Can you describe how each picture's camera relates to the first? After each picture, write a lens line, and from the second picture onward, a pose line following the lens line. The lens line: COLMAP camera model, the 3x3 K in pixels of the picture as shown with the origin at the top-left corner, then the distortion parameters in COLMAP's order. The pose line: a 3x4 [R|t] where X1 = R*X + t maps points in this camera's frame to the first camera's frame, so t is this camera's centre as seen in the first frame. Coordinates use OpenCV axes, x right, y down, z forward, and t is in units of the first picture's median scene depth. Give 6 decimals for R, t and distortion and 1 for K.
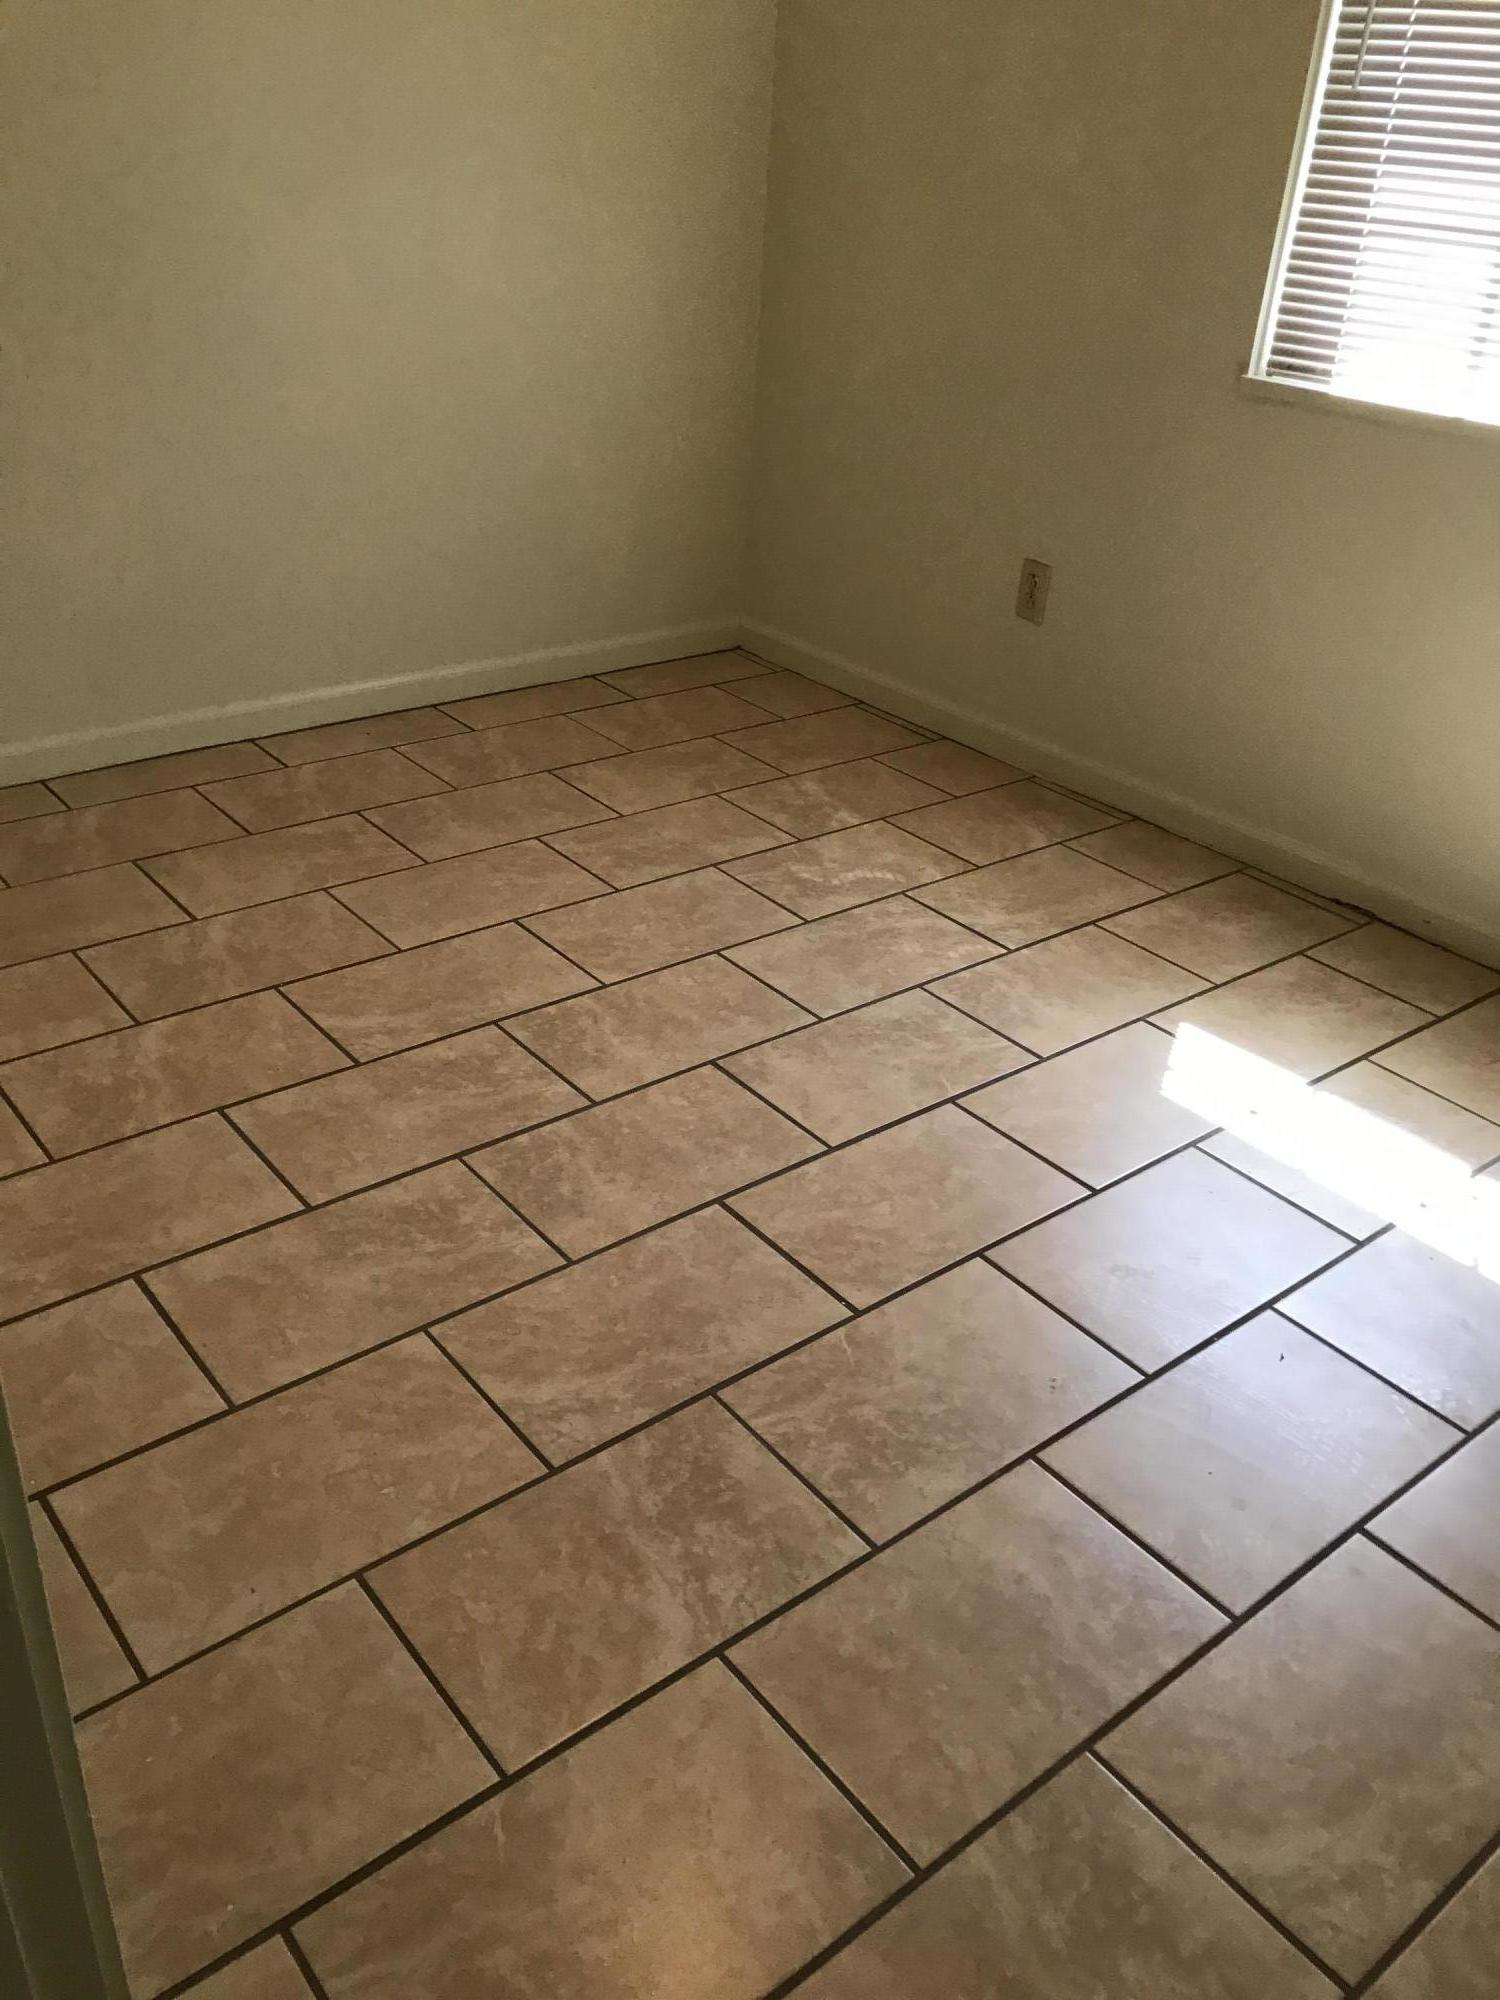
lens RADIAL K [[1624.1, 0, 744.5], [0, 1624.1, 1000.8], [0, 0, 1]] dist [0.009574, -0.013012]
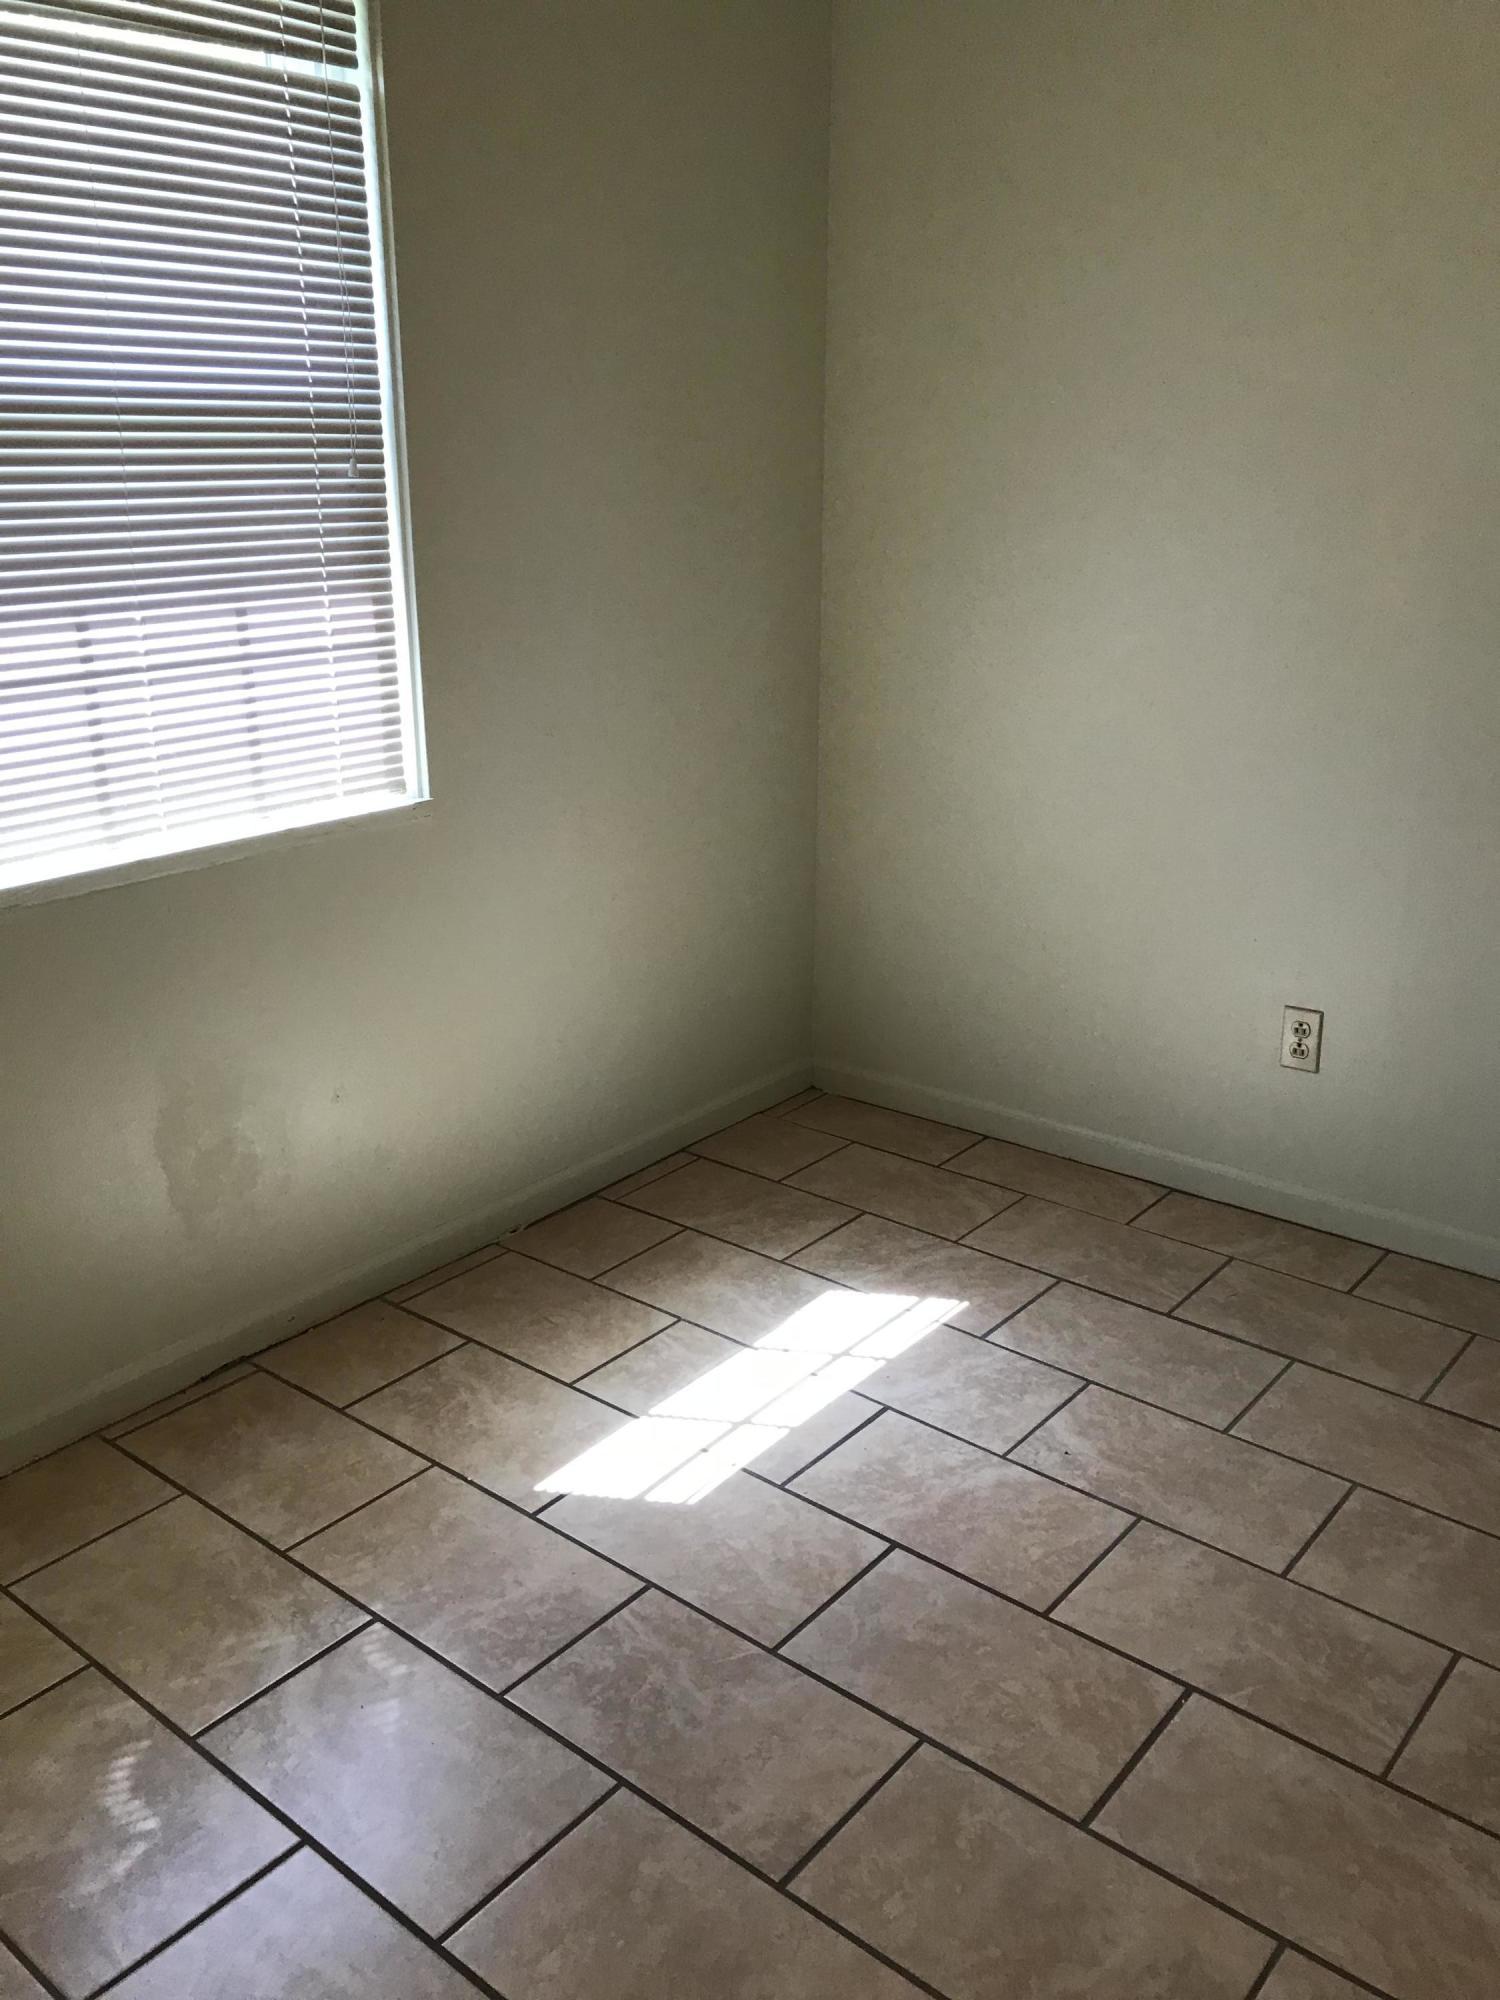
lens RADIAL K [[1624.1, 0, 739.1], [0, 1624.1, 1003.4], [0, 0, 1]] dist [0.009574, -0.013012]
pose [[-0.190004, -0.367294, 0.910491, -0.541189], [0.475539, 0.776909, 0.412644, -0.583785], [-0.858930, 0.511378, 0.027047, 0.835270]]
